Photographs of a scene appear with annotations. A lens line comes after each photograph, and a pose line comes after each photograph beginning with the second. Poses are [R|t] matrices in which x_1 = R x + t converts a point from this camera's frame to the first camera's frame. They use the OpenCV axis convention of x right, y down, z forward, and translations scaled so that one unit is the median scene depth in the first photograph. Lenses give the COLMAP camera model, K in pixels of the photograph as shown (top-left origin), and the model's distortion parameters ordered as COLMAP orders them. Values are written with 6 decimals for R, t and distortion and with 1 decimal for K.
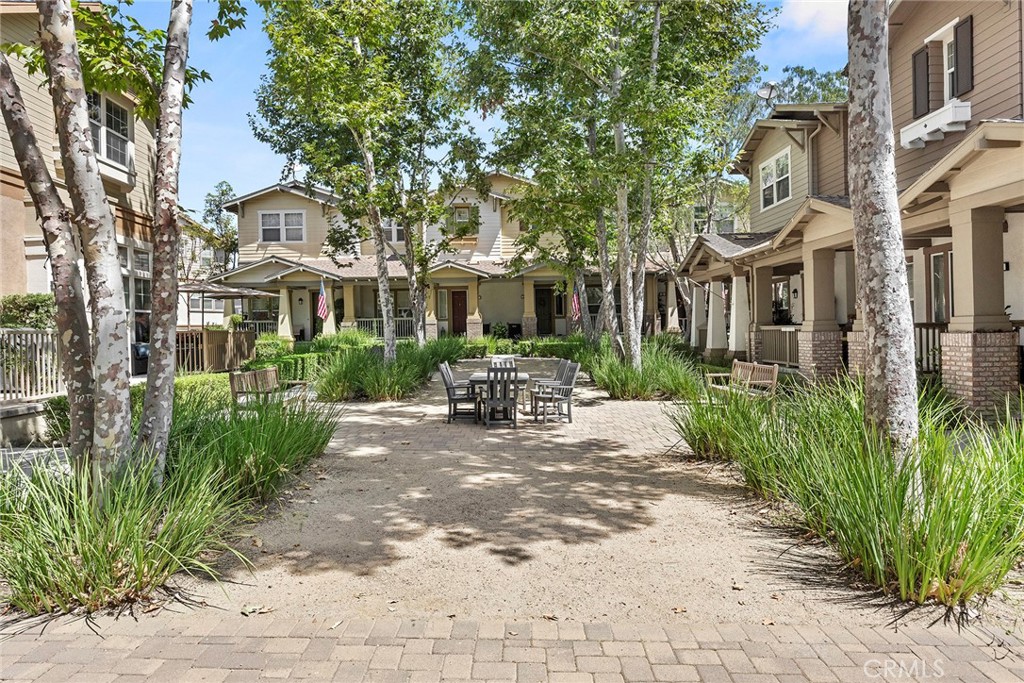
lens RADIAL K [[680.2, 0, 510.6], [0, 680.2, 336.8], [0, 0, 1]] dist [-0.004186, -0.000897]
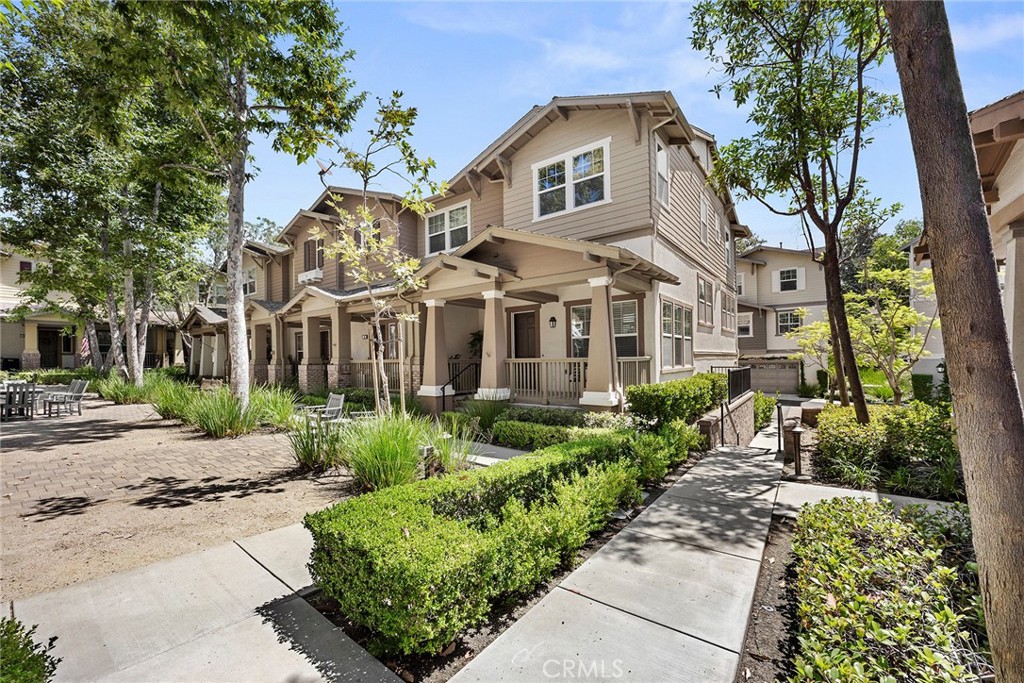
lens RADIAL K [[399.8, 0, 496.3], [0, 399.8, 359.7], [0, 0, 1]] dist [0.005518, -0.000273]
pose [[0.627503, 0.018414, 0.778396, -0.017237], [0.001363, 0.999693, -0.024747, 0.004197], [-0.778613, 0.016590, 0.627285, -0.171945]]
